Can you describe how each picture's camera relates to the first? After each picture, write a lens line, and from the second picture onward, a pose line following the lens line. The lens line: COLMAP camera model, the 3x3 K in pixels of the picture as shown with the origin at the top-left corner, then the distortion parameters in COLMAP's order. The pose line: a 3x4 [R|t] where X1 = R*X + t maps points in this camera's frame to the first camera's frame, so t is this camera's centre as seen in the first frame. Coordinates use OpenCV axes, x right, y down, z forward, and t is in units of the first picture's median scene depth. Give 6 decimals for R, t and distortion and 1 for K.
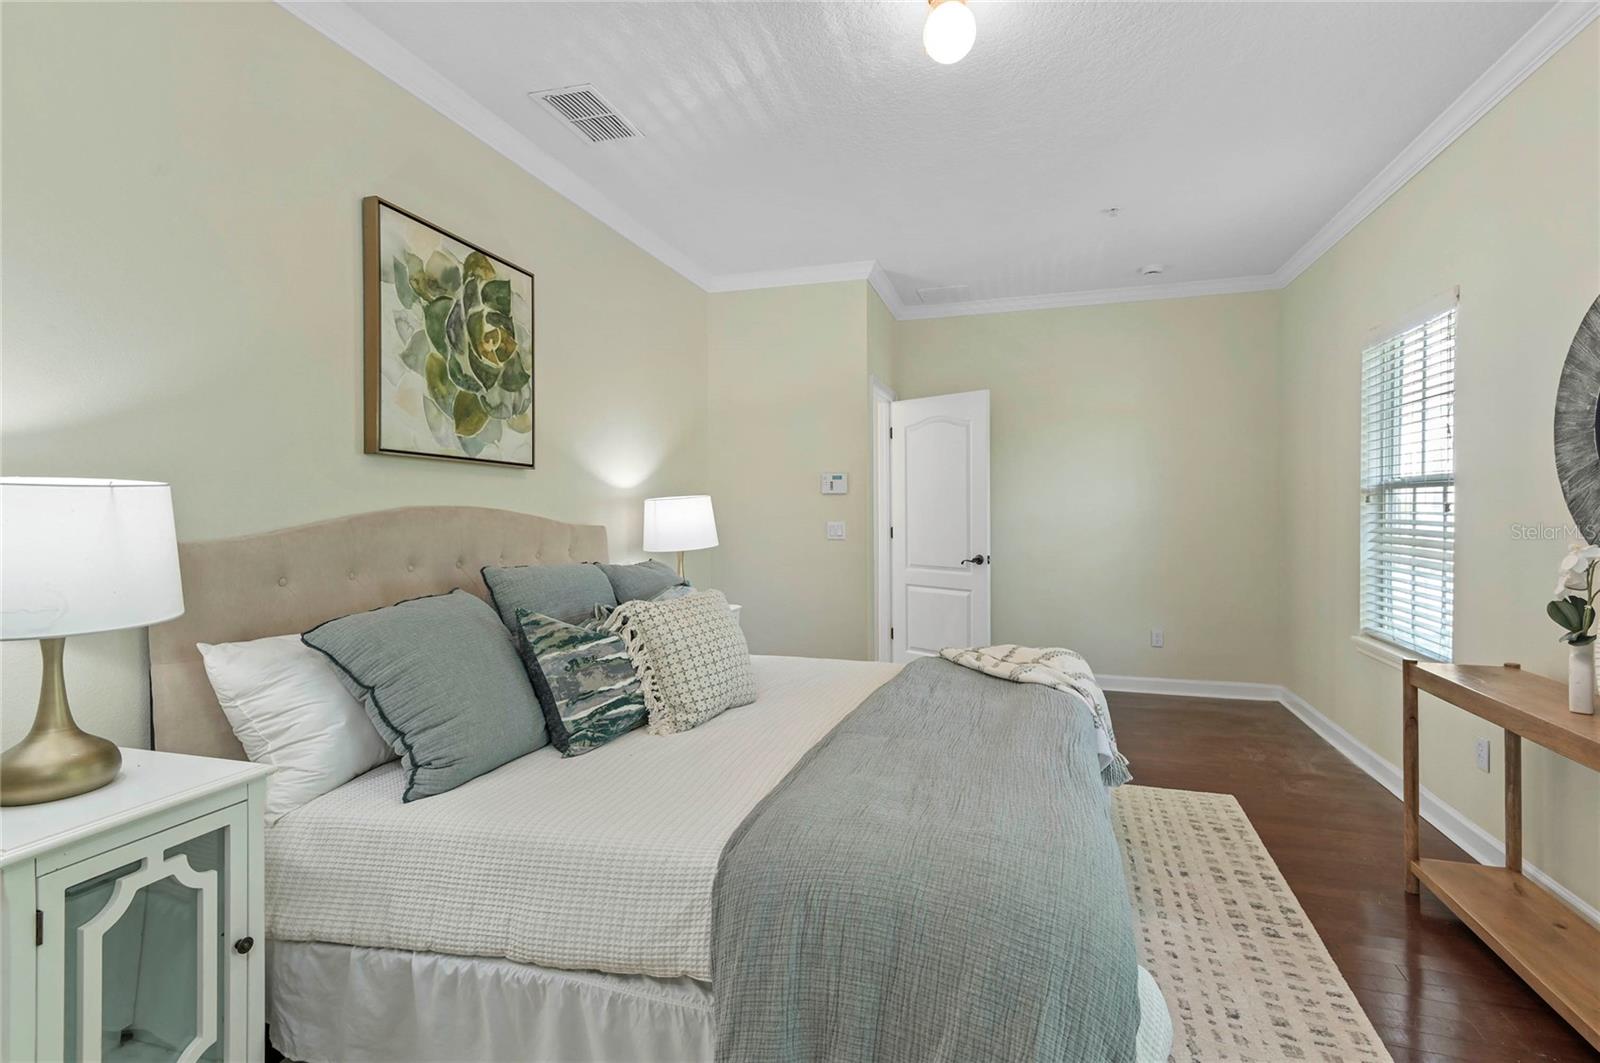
lens RADIAL K [[774.6, 0, 796.5], [0, 774.6, 514.6], [0, 0, 1]] dist [0.018963, -0.002403]
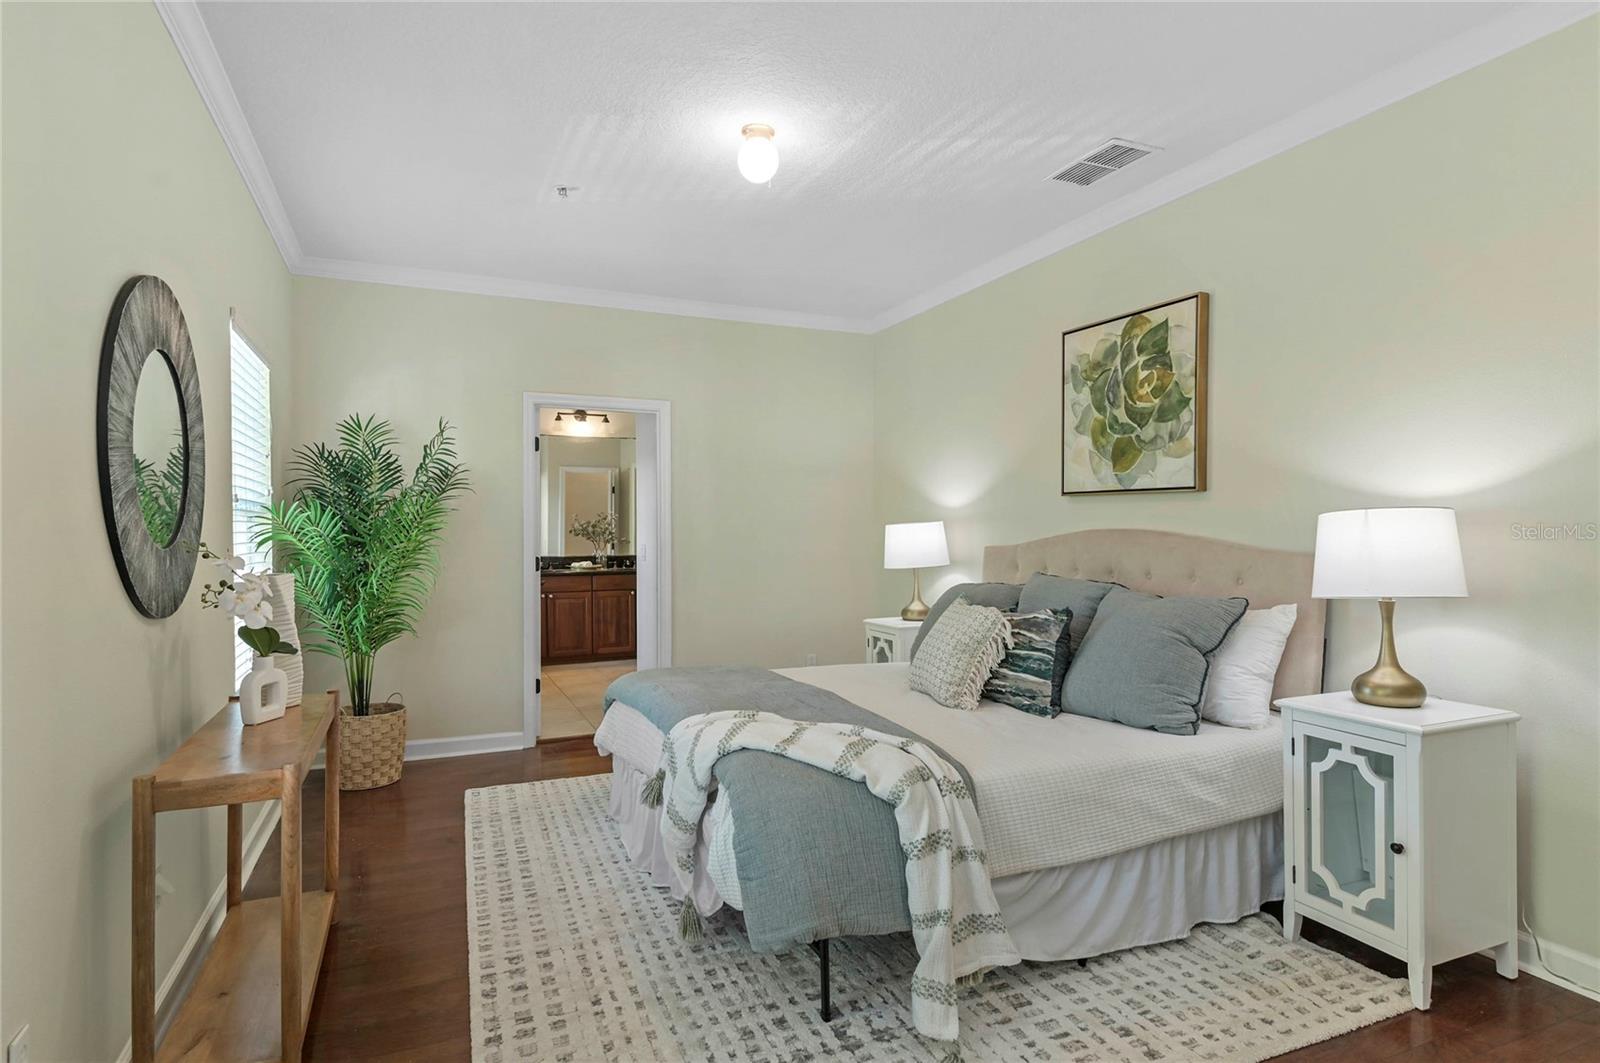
lens RADIAL K [[862.3, 0, 797.0], [0, 862.3, 533.1], [0, 0, 1]] dist [0.006817, -0.000333]
pose [[-0.759655, 0.007265, -0.650285, 0.867667], [0.001082, 0.999950, 0.009907, -0.018661], [0.650325, 0.006822, -0.759625, 1.714826]]
